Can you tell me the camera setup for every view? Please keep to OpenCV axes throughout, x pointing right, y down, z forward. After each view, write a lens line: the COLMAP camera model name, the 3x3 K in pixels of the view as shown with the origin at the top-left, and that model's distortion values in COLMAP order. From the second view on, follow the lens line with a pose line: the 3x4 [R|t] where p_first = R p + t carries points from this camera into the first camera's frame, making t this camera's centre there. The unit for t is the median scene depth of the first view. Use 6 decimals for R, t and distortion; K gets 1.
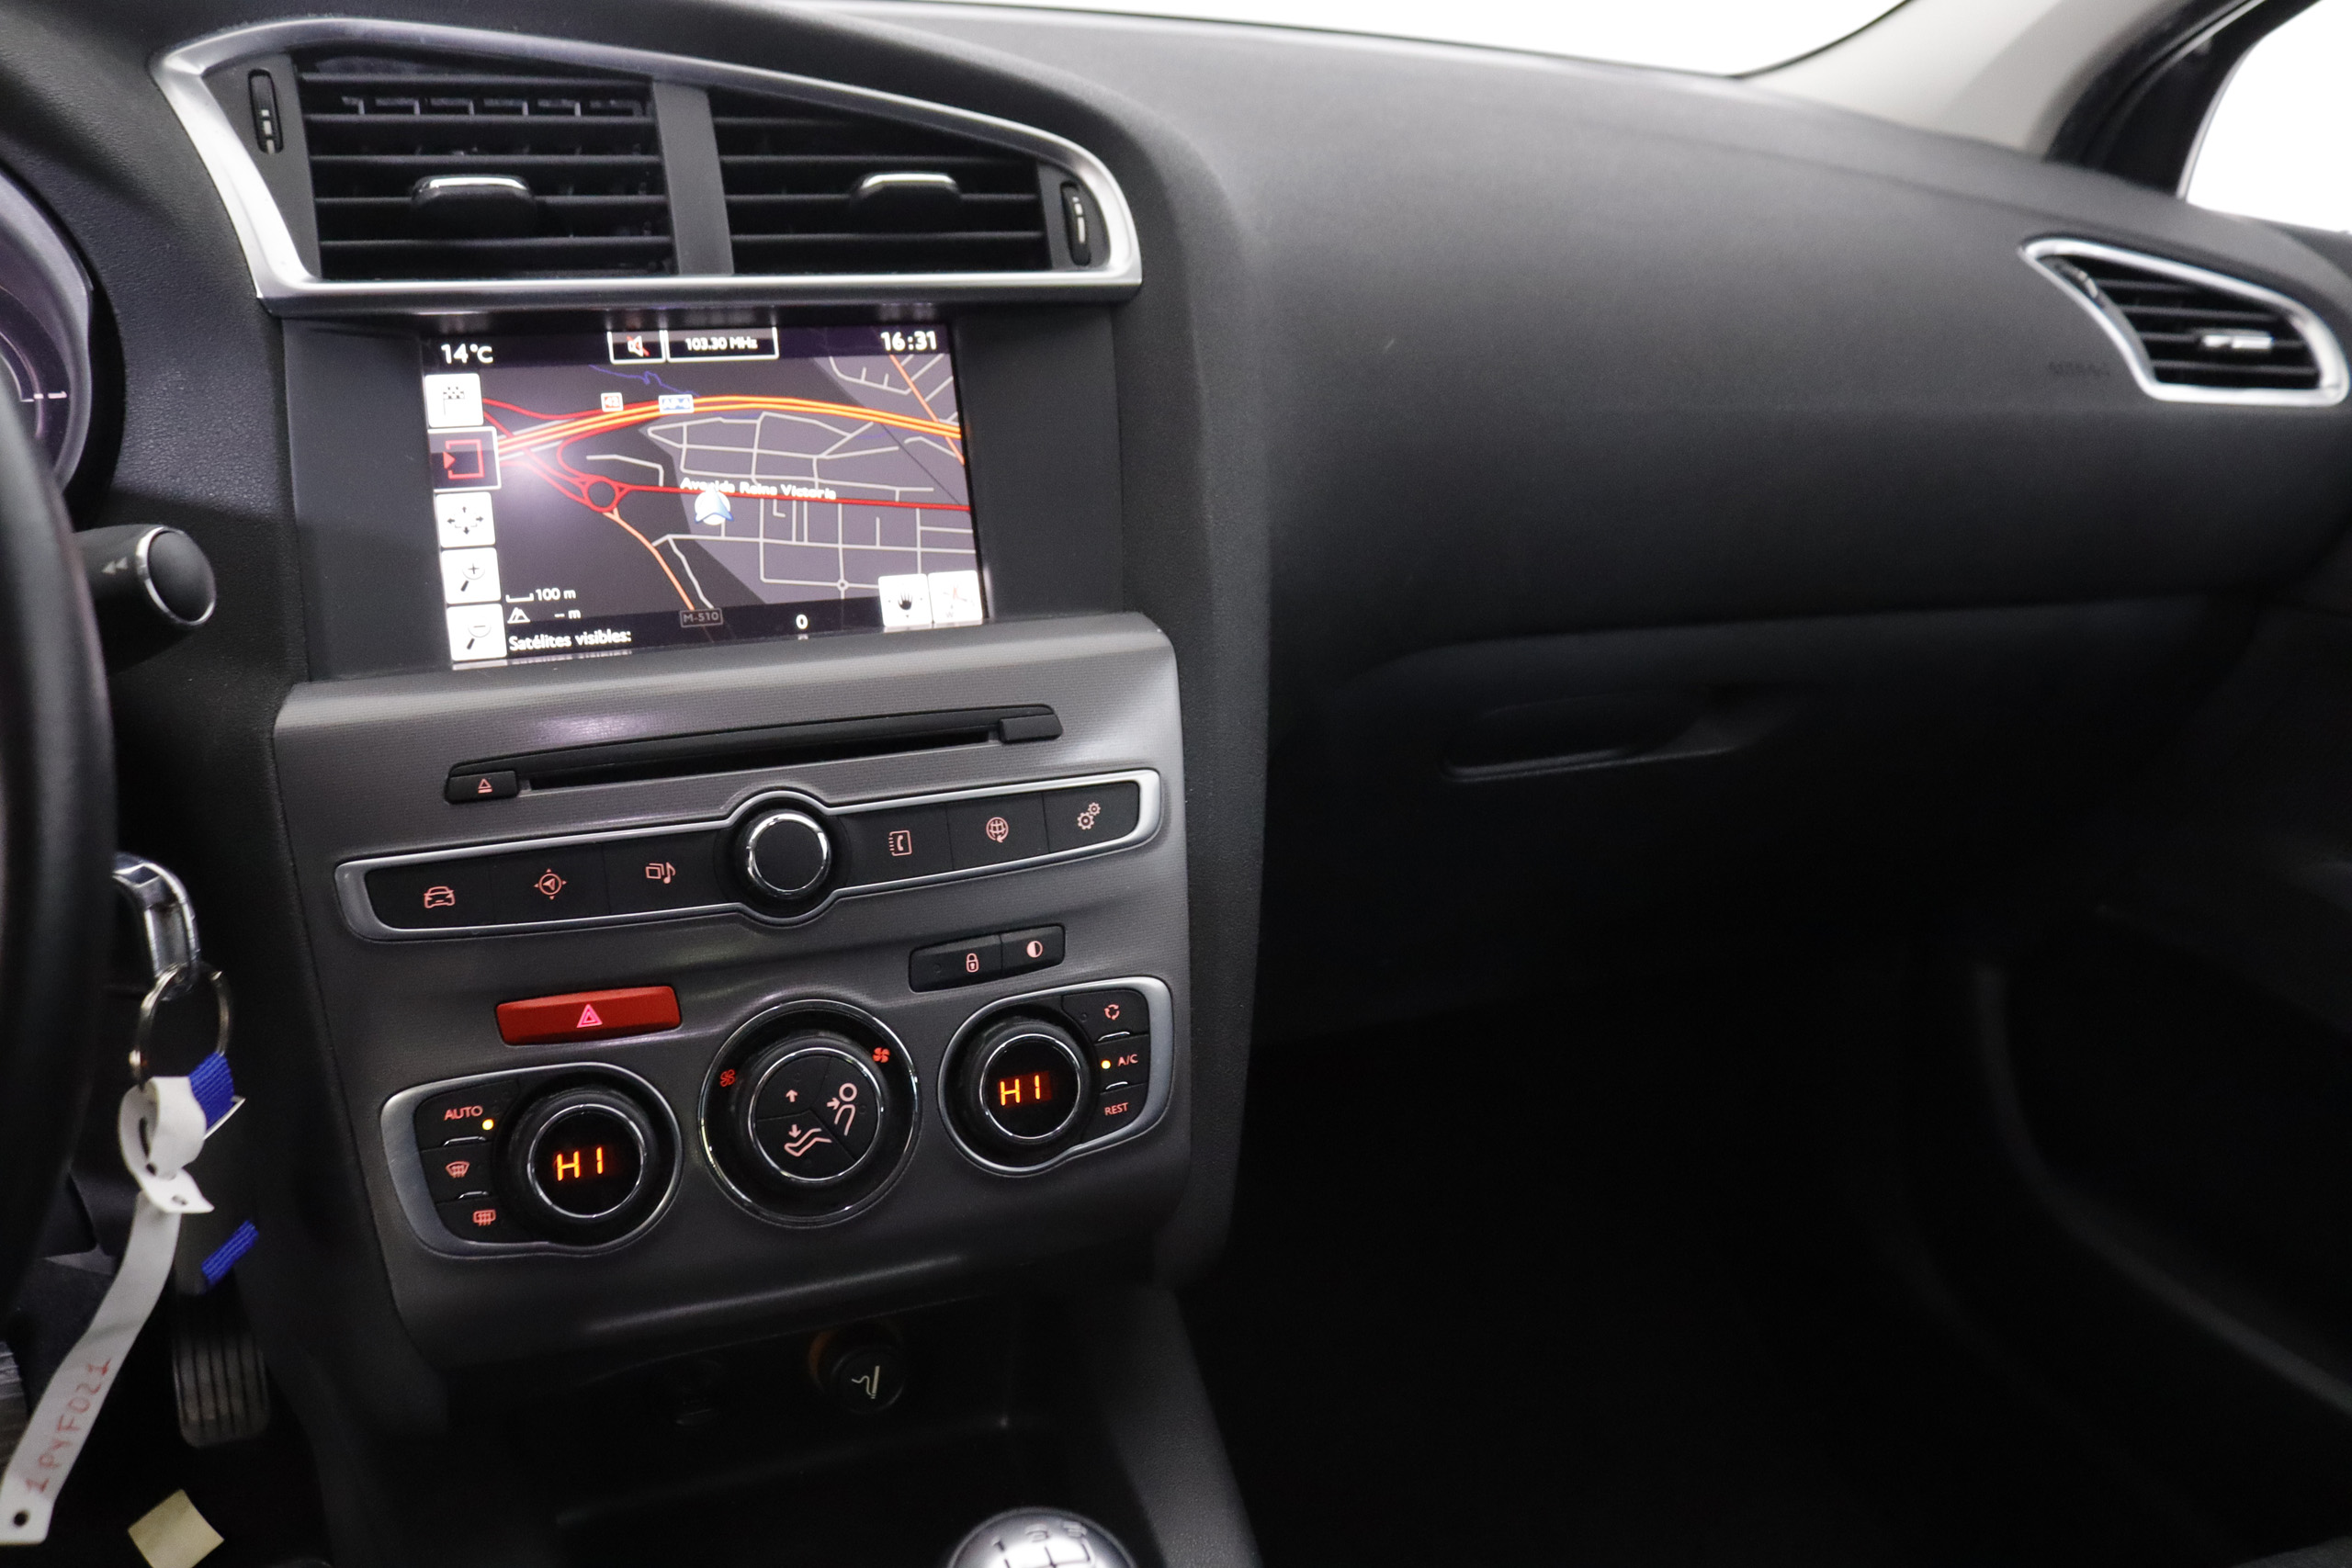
lens RADIAL K [[1938.6, 0, 1175.1], [0, 1938.6, 728.7], [0, 0, 1]] dist [-0.203362, 0.265480]
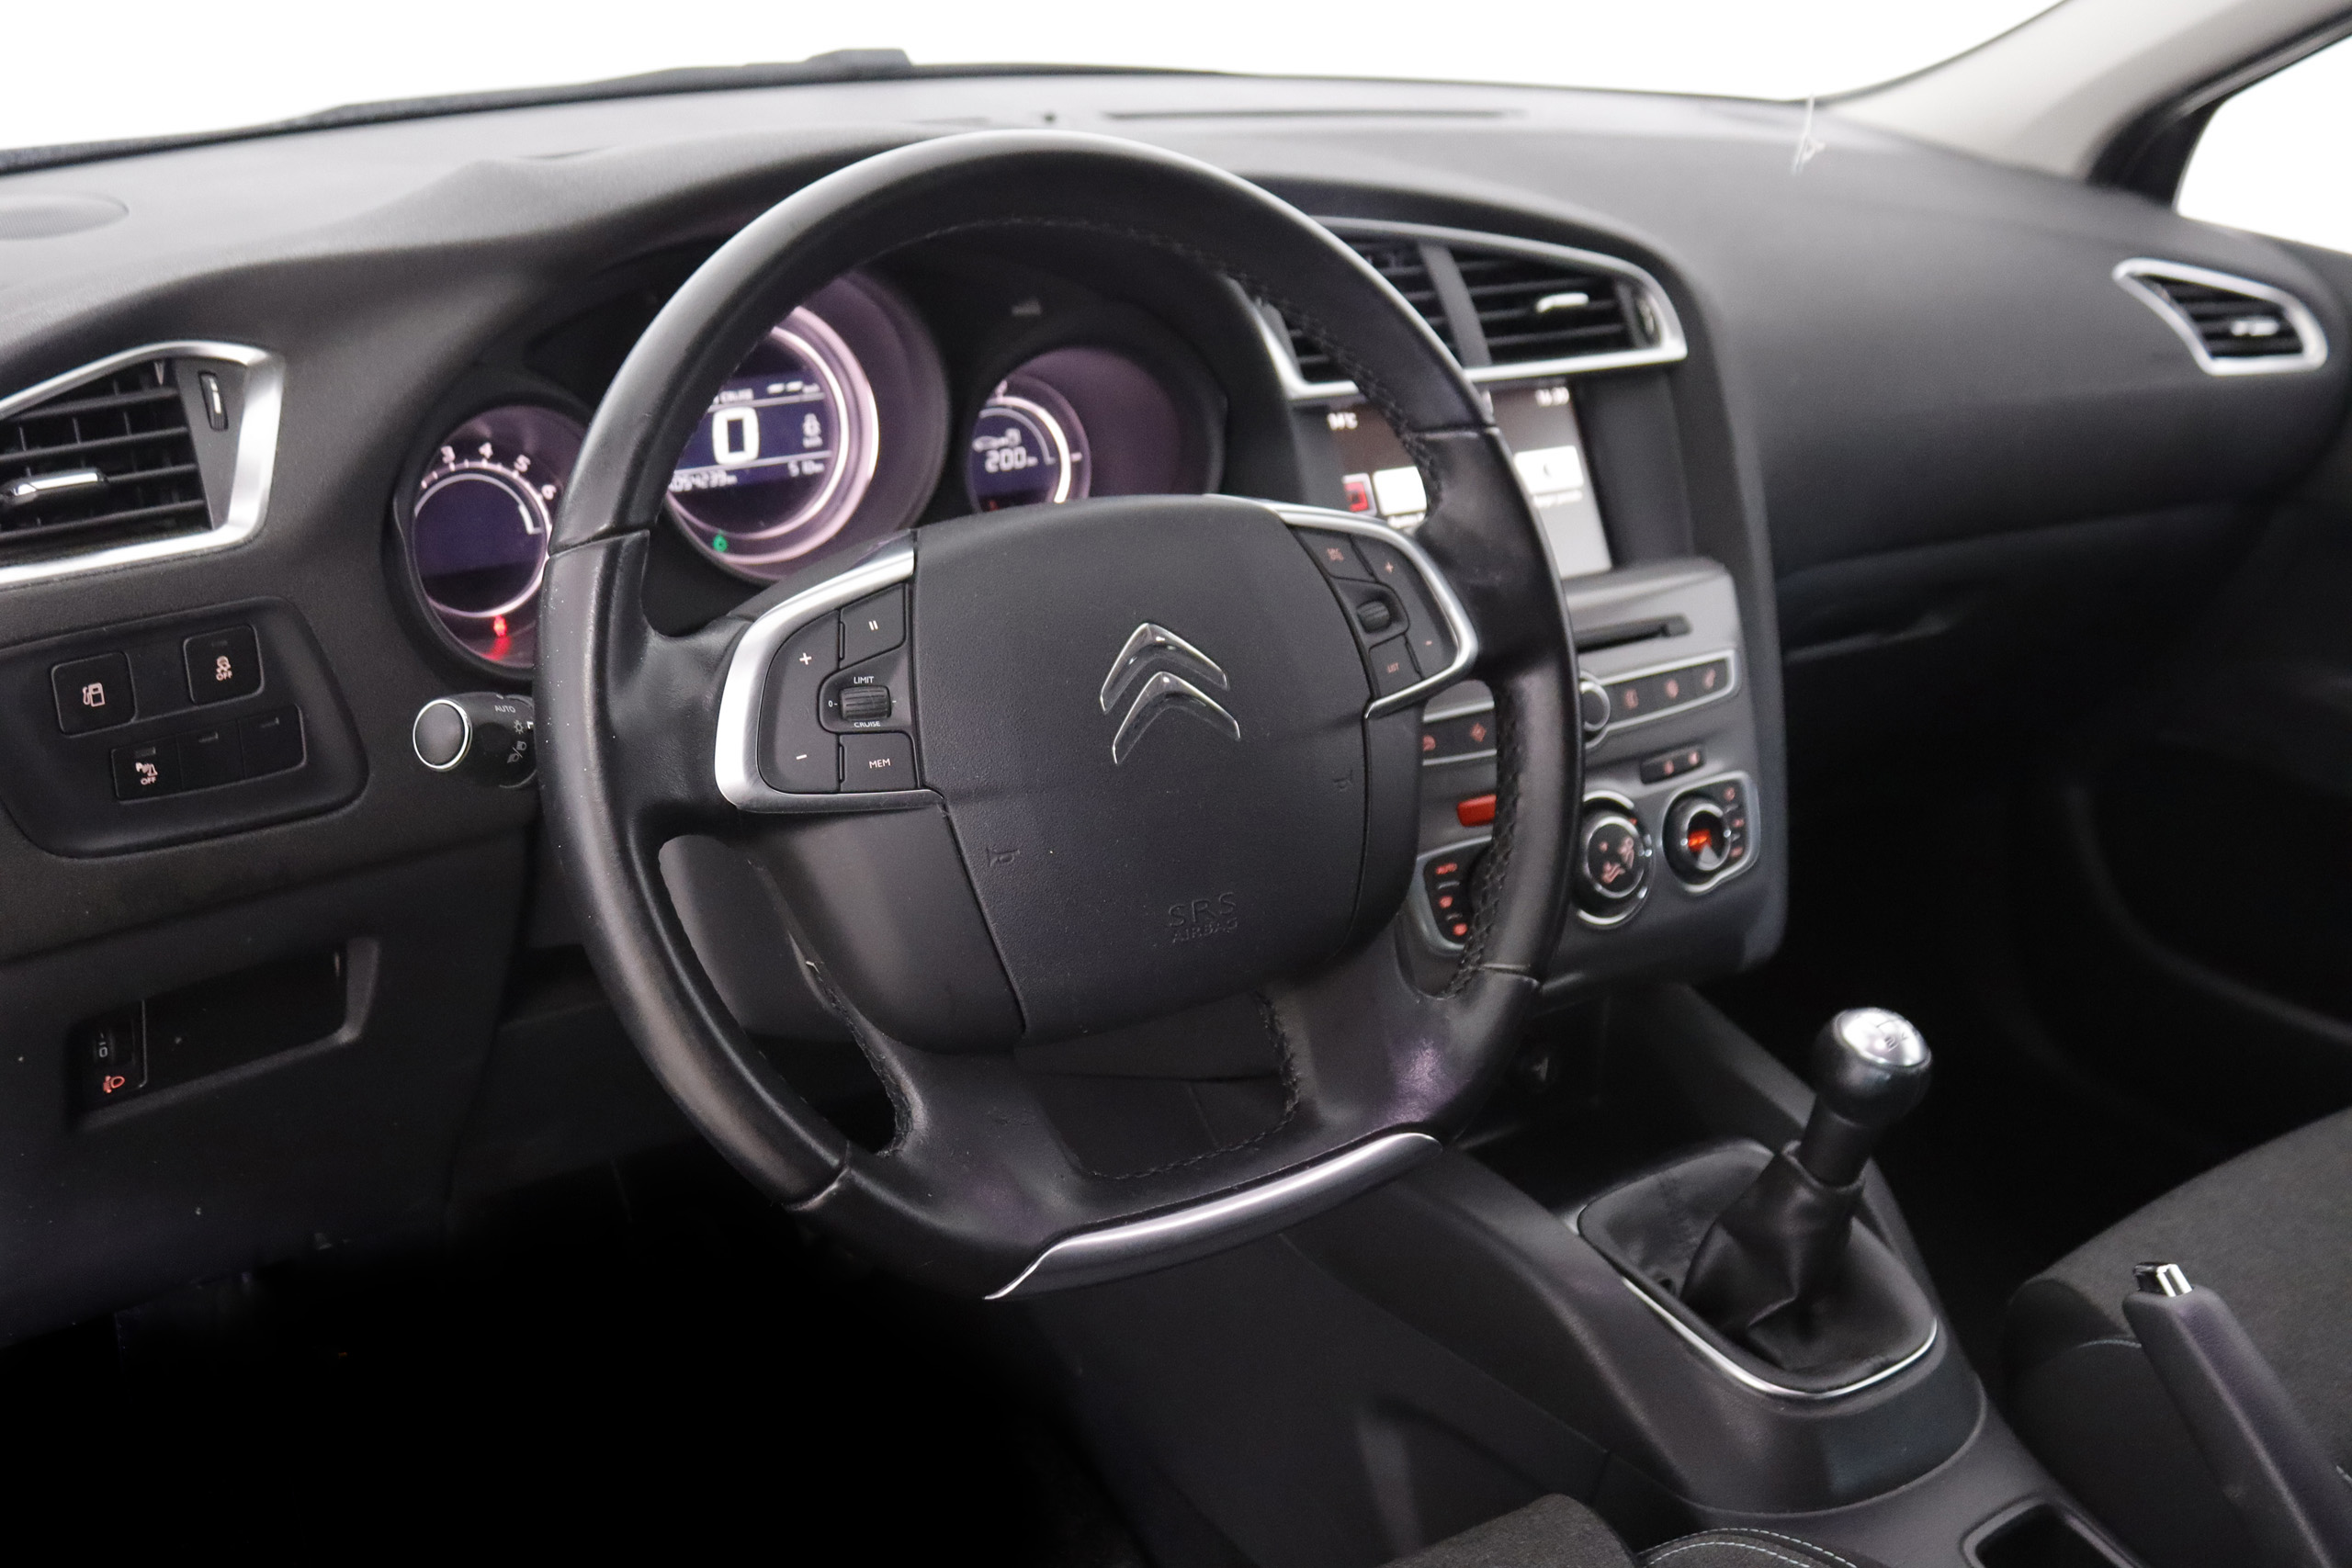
lens RADIAL K [[2491.2, 0, 1175.8], [0, 2491.2, 728.3], [0, 0, 1]] dist [0.001795, 0.002177]
pose [[0.976214, -0.076307, 0.202935, -0.893902], [0.074962, 0.997084, 0.014314, 0.020905], [-0.203436, 0.001239, 0.979088, -0.981429]]
